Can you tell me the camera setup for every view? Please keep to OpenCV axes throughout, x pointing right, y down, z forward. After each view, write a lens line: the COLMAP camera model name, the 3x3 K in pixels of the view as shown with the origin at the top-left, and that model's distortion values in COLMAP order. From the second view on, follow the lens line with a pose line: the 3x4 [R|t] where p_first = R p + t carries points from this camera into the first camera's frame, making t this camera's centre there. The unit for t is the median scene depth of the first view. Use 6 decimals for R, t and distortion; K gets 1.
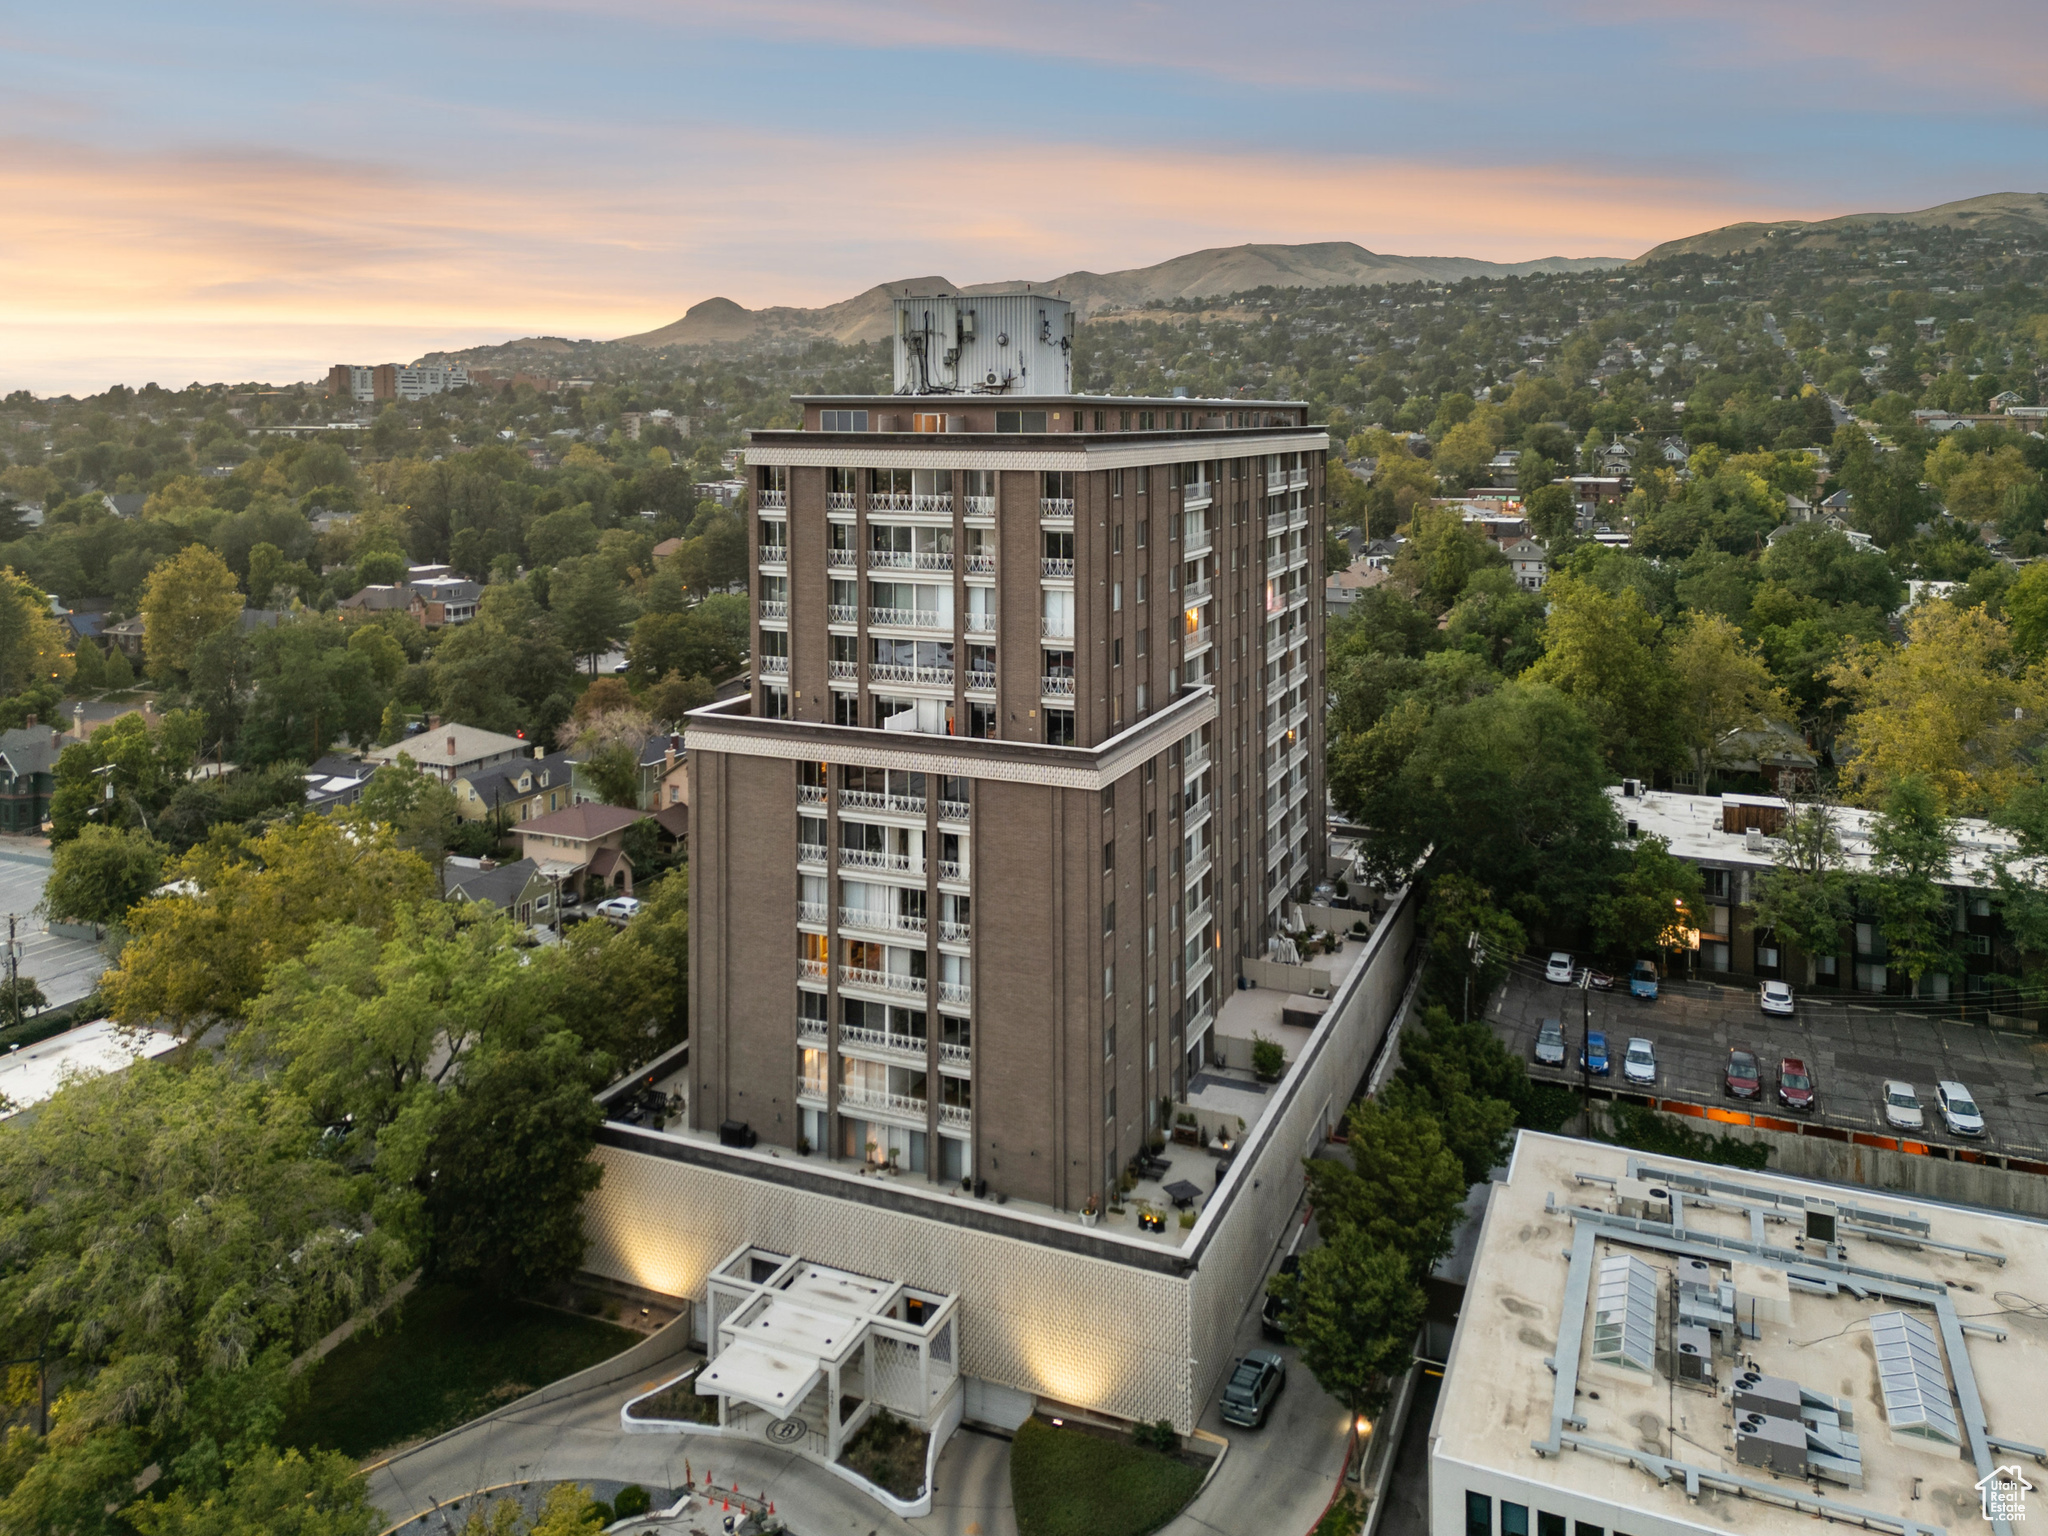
lens RADIAL K [[1490.2, 0, 1072.1], [0, 1490.2, 630.5], [0, 0, 1]] dist [0.057732, -0.045642]
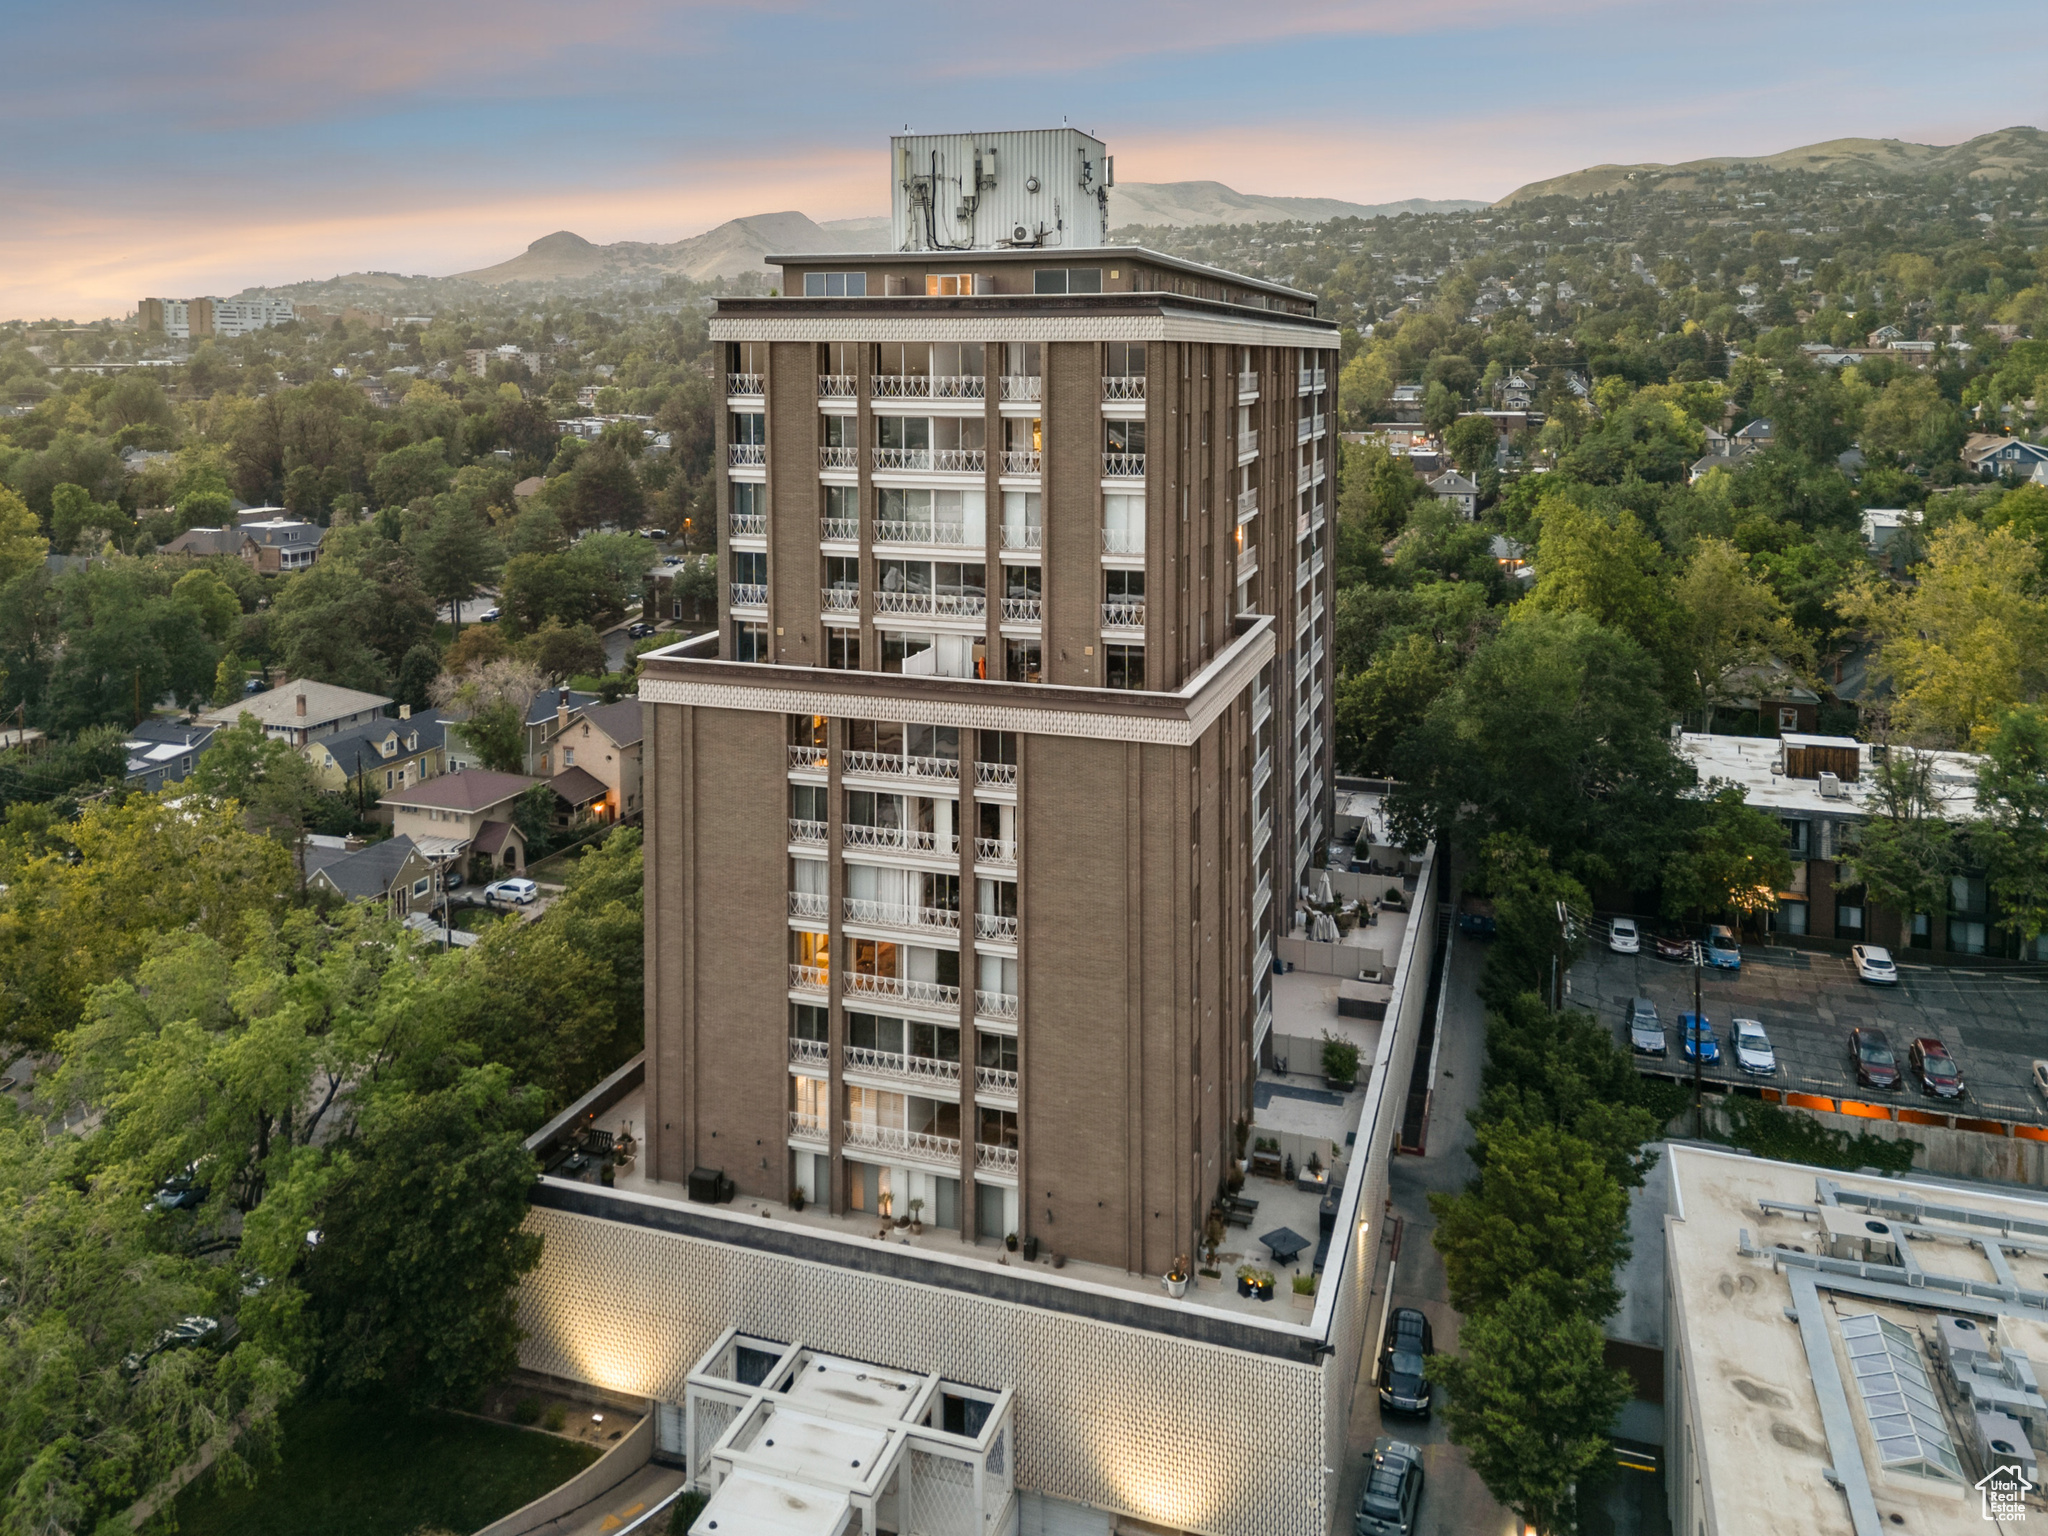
lens RADIAL K [[1490.2, 0, 1039.5], [0, 1490.2, 598.8], [0, 0, 1]] dist [0.057732, -0.045642]
pose [[0.996913, -0.011420, 0.077677, -0.107296], [0.010409, 0.999856, 0.013402, 0.016027], [-0.077819, -0.012552, 0.996888, 0.197020]]
